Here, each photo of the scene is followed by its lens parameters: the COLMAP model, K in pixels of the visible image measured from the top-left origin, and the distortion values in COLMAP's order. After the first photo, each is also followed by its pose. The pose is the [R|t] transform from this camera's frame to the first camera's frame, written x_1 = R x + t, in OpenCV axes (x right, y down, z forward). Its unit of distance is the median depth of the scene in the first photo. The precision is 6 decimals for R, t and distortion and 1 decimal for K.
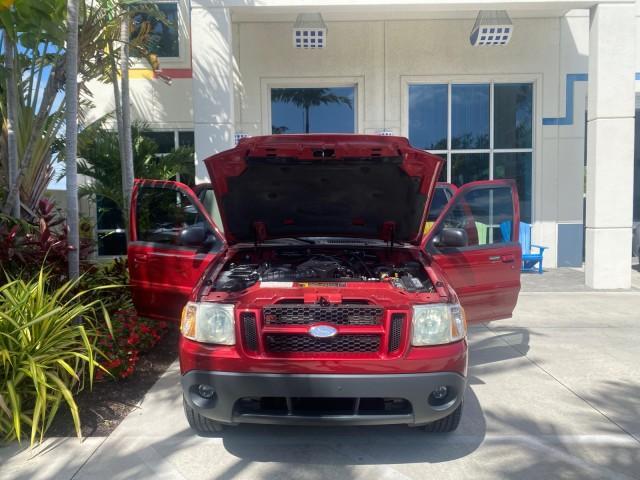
lens RADIAL K [[486.8, 0, 316.1], [0, 486.8, 238.6], [0, 0, 1]] dist [0.031013, -0.038059]
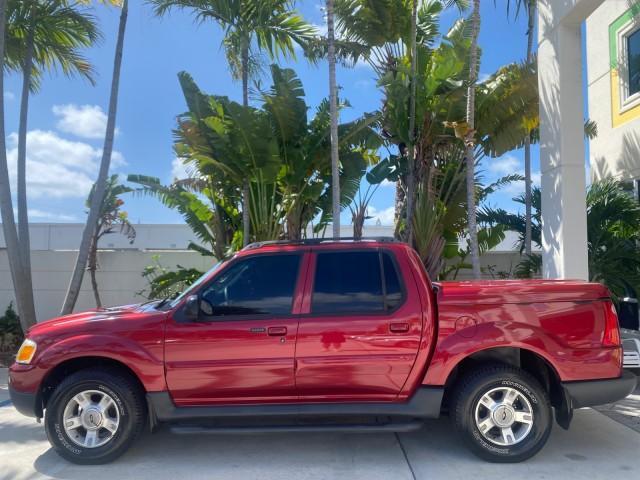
lens RADIAL K [[486.8, 0, 319.8], [0, 486.8, 242.3], [0, 0, 1]] dist [0.031013, -0.038059]
pose [[0.006388, -0.045089, -0.998963, 0.611973], [-0.071908, 0.996376, -0.045432, -0.051867], [0.997391, 0.072123, 0.003122, 0.641854]]
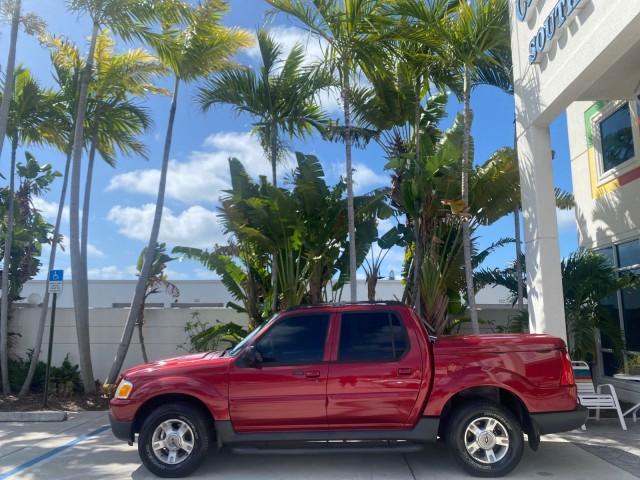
lens RADIAL K [[486.8, 0, 320.8], [0, 486.8, 242.8], [0, 0, 1]] dist [0.031013, -0.038059]
pose [[-0.018619, -0.148212, -0.988780, 0.789867], [-0.068398, 0.986824, -0.146631, -0.059990], [0.997484, 0.064901, -0.028511, 0.624875]]
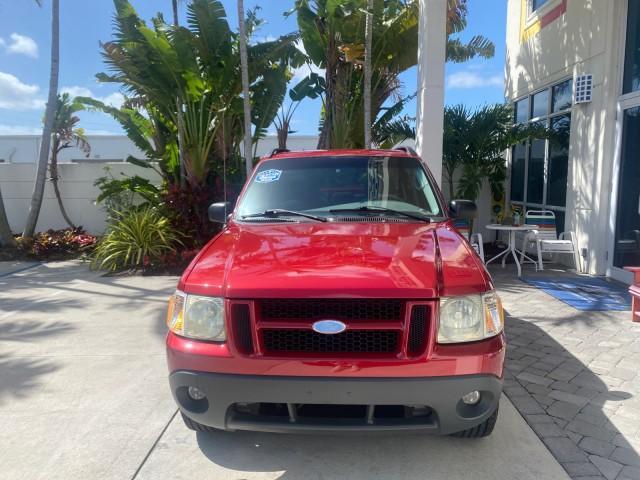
lens RADIAL K [[486.8, 0, 322.0], [0, 486.8, 239.3], [0, 0, 1]] dist [0.031013, -0.038059]
pose [[-0.013067, 0.135220, -0.990729, 0.783187], [-0.064155, 0.988659, 0.135783, -0.069670], [0.997854, 0.065335, -0.004244, 0.861830]]
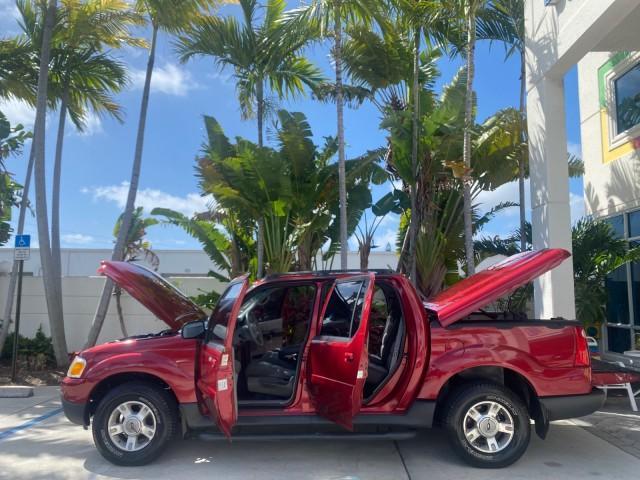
lens RADIAL K [[486.8, 0, 319.3], [0, 486.8, 241.1], [0, 0, 1]] dist [0.031013, -0.038059]
pose [[-0.014115, -0.096004, -0.995281, 0.698181], [-0.075317, 0.992654, -0.094682, -0.058014], [0.997060, 0.073625, -0.021242, 0.641887]]
